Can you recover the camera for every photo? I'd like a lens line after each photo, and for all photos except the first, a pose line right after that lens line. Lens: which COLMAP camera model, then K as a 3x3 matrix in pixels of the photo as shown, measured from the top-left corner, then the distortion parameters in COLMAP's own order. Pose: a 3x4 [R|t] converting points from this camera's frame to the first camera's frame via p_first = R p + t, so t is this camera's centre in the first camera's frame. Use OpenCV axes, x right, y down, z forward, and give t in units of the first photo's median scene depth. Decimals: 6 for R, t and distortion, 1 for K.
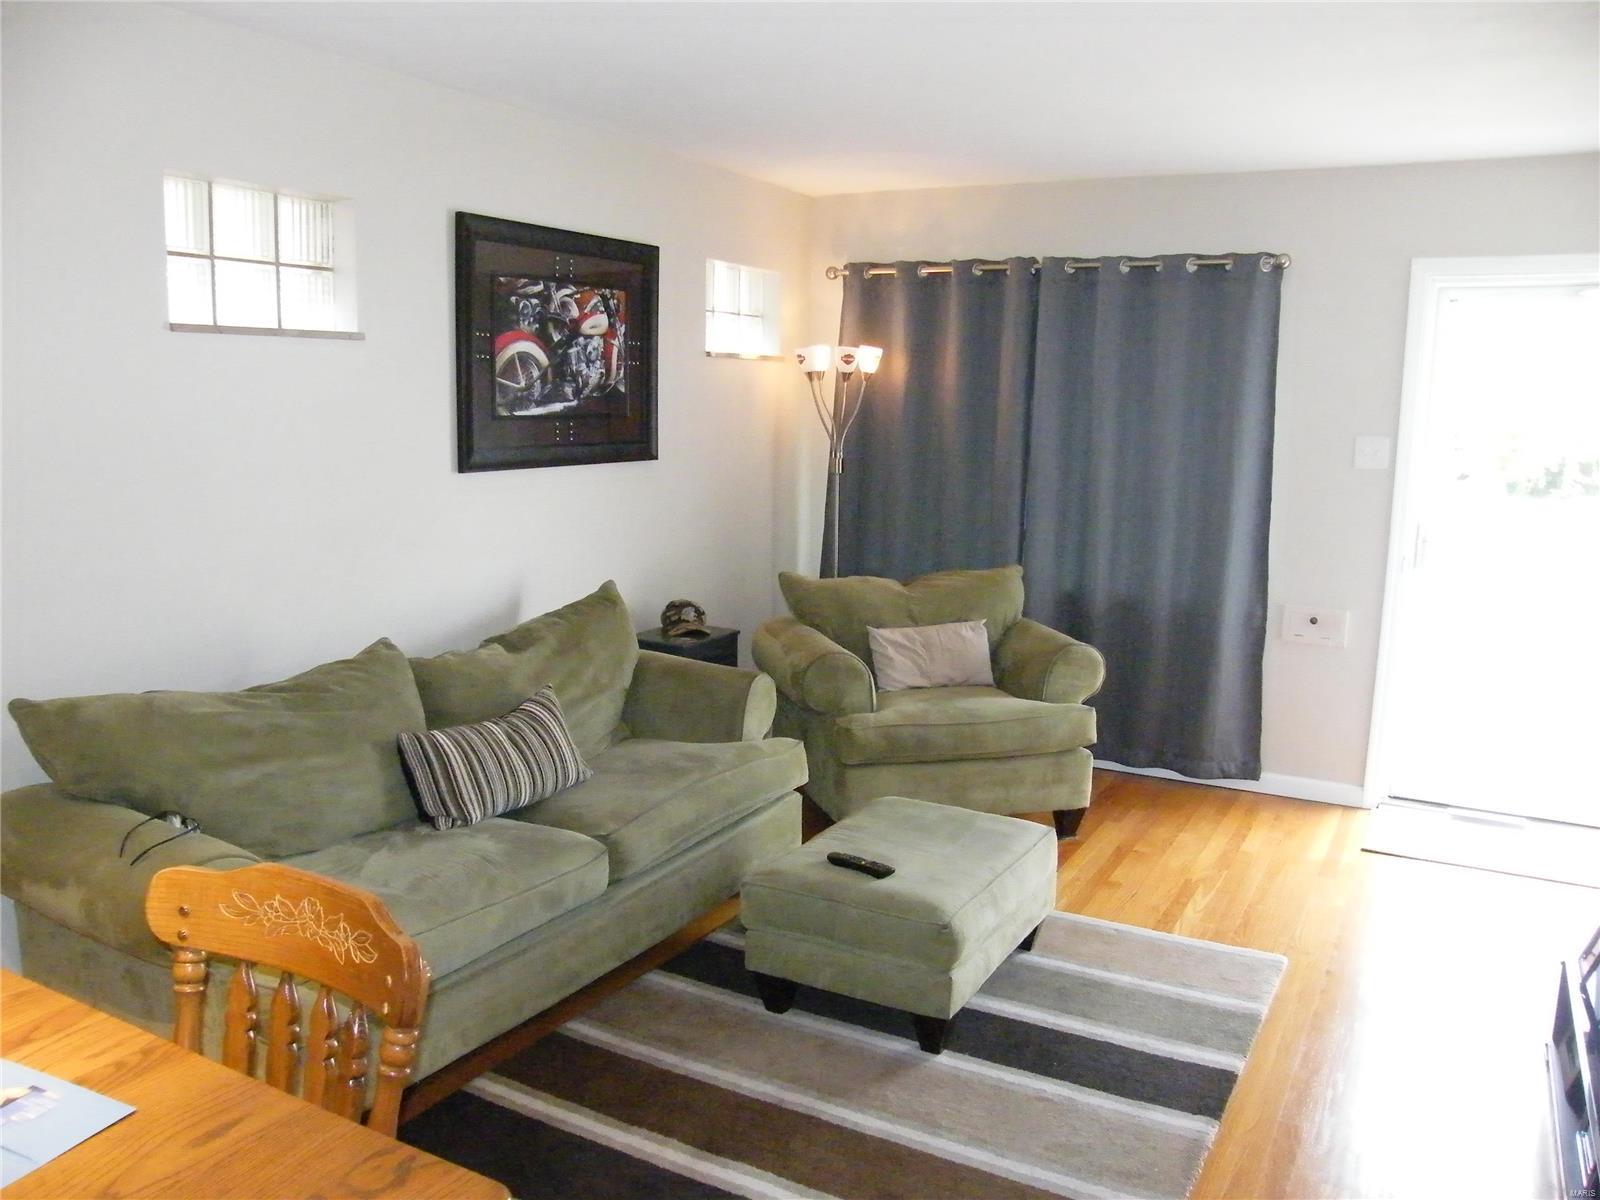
lens RADIAL K [[1273.3, 0, 796.3], [0, 1273.3, 601.1], [0, 0, 1]] dist [-0.160292, 0.127198]
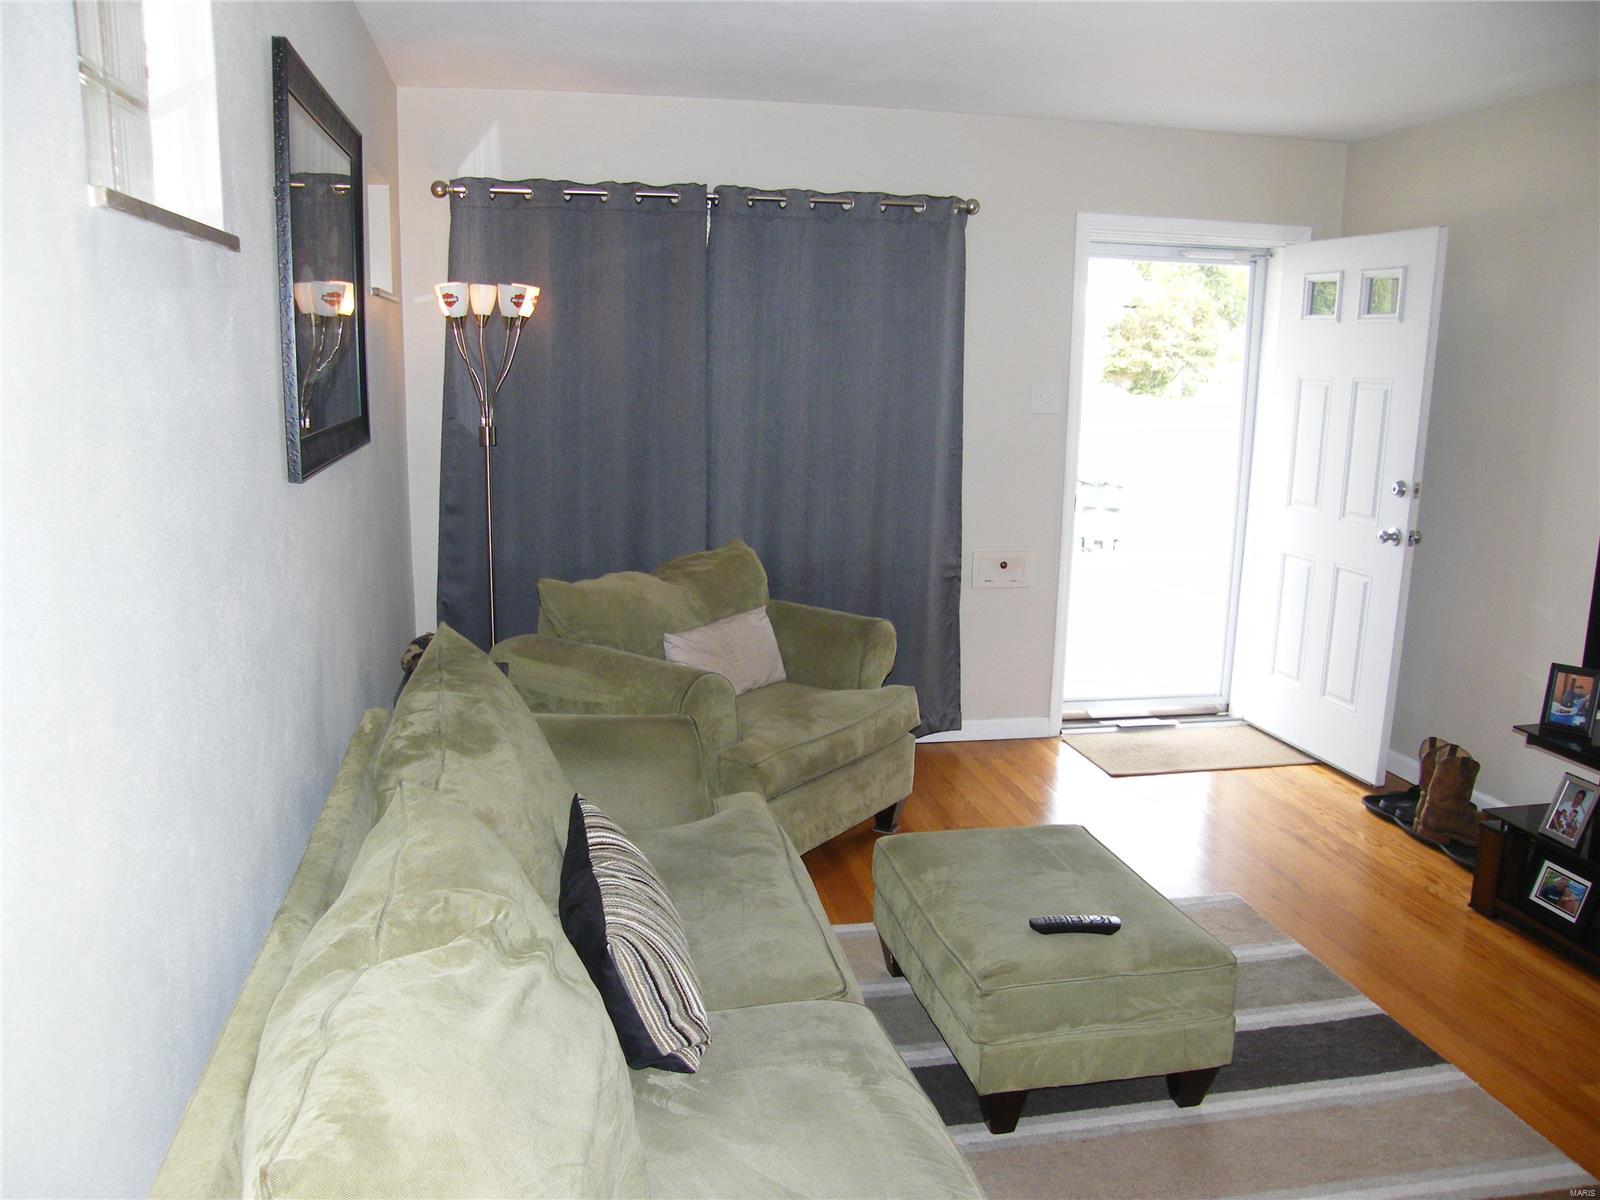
lens RADIAL K [[1273.3, 0, 796.7], [0, 1273.3, 600.7], [0, 0, 1]] dist [-0.160292, 0.127198]
pose [[0.765425, -0.124673, 0.631332, -0.366673], [0.097250, 0.992196, 0.078030, -0.051857], [-0.636134, 0.001671, 0.771577, 0.305023]]
